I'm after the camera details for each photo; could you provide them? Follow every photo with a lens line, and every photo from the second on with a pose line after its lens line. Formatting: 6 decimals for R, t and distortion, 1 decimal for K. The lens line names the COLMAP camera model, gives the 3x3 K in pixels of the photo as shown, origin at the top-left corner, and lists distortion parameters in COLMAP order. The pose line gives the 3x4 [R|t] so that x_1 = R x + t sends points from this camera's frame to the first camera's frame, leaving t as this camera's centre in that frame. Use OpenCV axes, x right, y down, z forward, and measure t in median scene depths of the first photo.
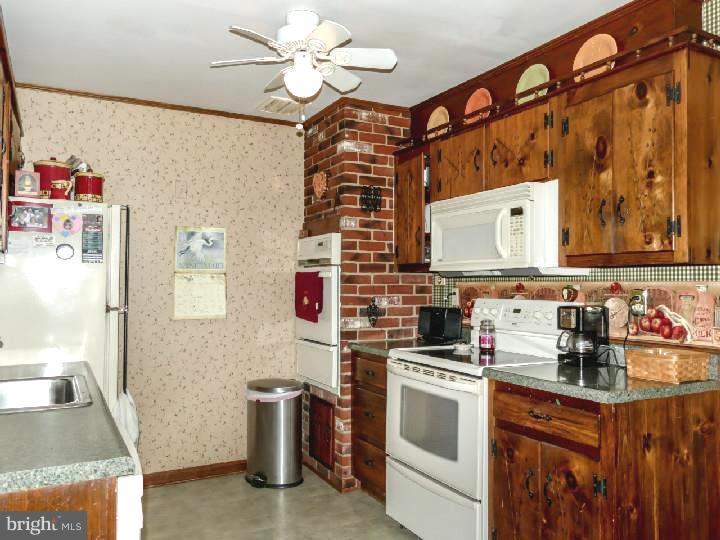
lens RADIAL K [[575.3, 0, 358.8], [0, 575.3, 268.4], [0, 0, 1]] dist [0.008848, 0.007721]
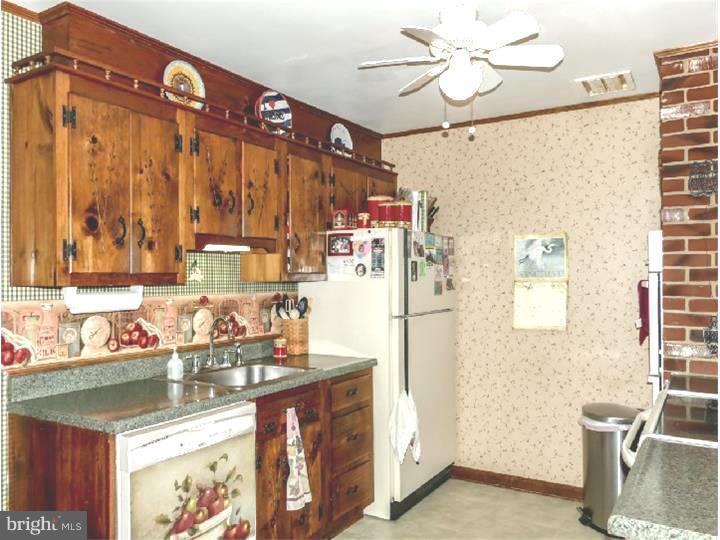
lens RADIAL K [[575.3, 0, 360.8], [0, 575.3, 274.6], [0, 0, 1]] dist [0.008848, 0.007721]
pose [[0.514543, -0.013586, -0.857357, 0.417612], [0.031459, 0.999500, 0.003041, -0.016840], [0.856887, -0.028537, 0.514714, 0.258790]]
